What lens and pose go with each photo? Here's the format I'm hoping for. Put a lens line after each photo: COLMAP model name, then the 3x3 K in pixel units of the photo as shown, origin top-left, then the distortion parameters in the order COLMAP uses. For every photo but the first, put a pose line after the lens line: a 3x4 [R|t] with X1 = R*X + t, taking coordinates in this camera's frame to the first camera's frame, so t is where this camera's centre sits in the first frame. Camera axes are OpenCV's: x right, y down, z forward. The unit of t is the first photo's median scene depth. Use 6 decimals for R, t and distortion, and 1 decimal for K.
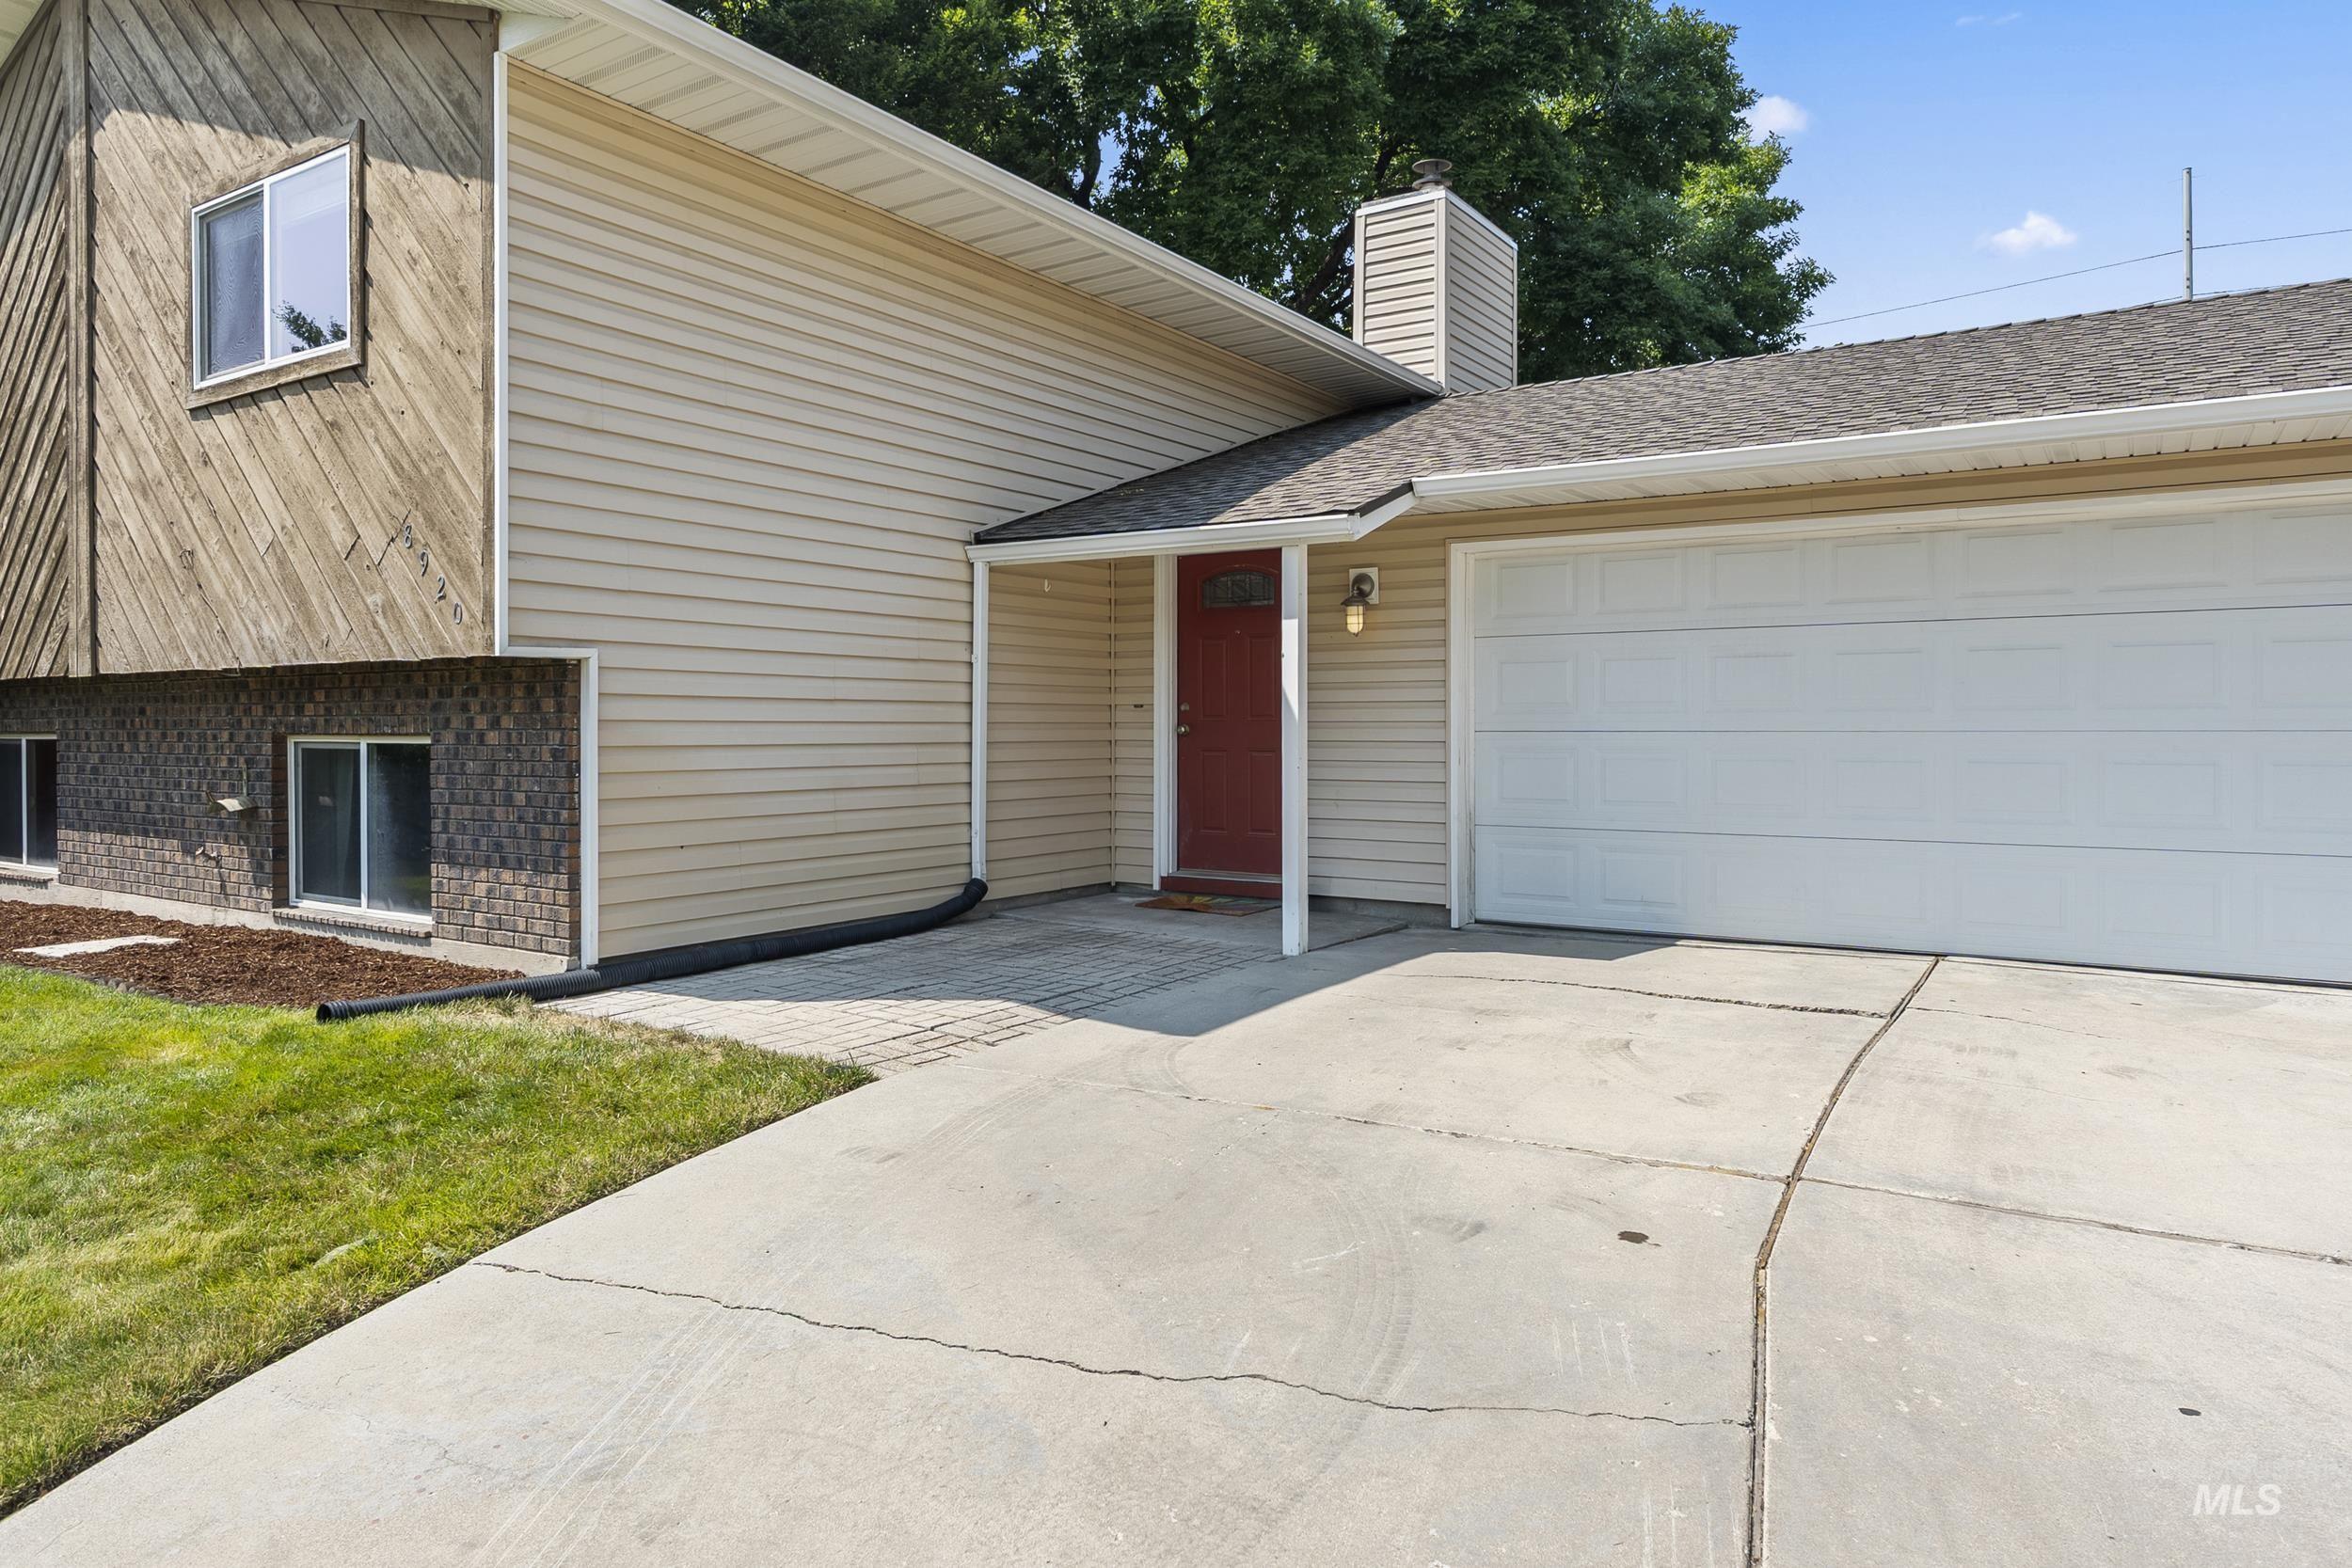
lens RADIAL K [[1457.1, 0, 1172.2], [0, 1457.1, 727.1], [0, 0, 1]] dist [-0.000126, -0.000967]
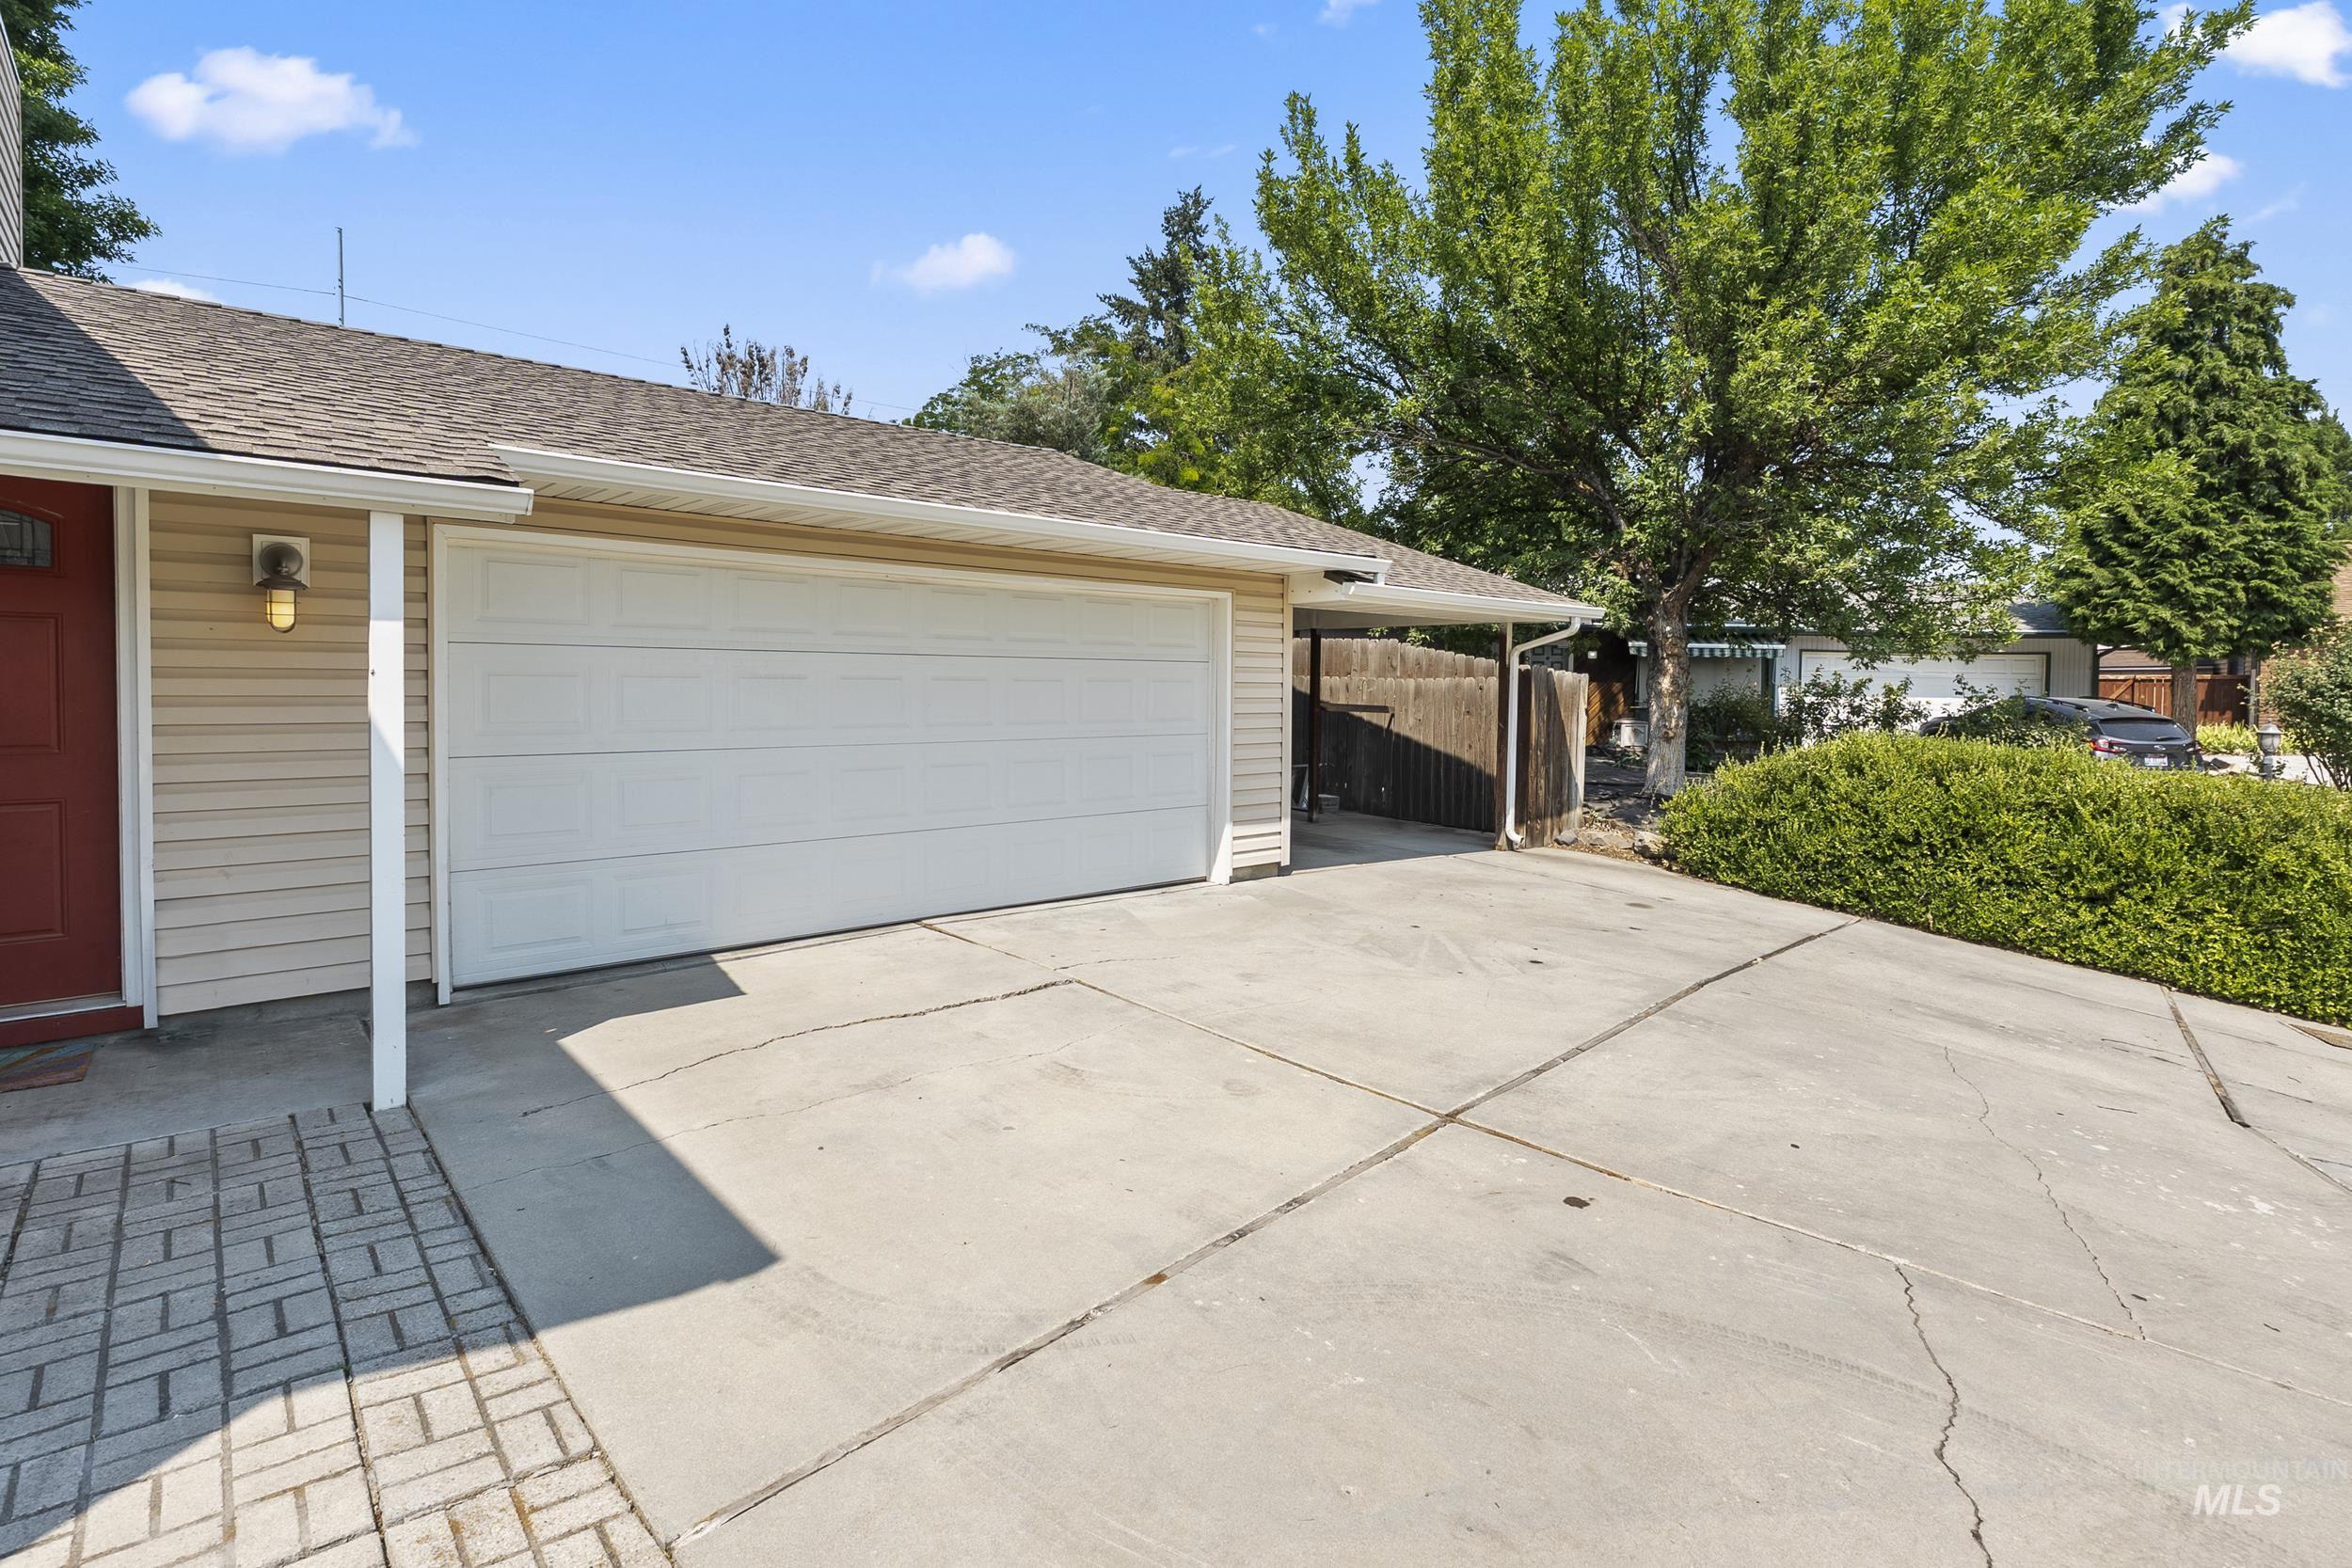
lens RADIAL K [[1132.0, 0, 1180.3], [0, 1132.0, 682.1], [0, 0, 1]] dist [-0.001264, 0.000122]
pose [[0.251590, 0.002937, 0.967830, -0.649499], [-0.009535, 0.999954, -0.000555, -0.092092], [-0.967787, -0.009089, 0.251606, 0.960208]]
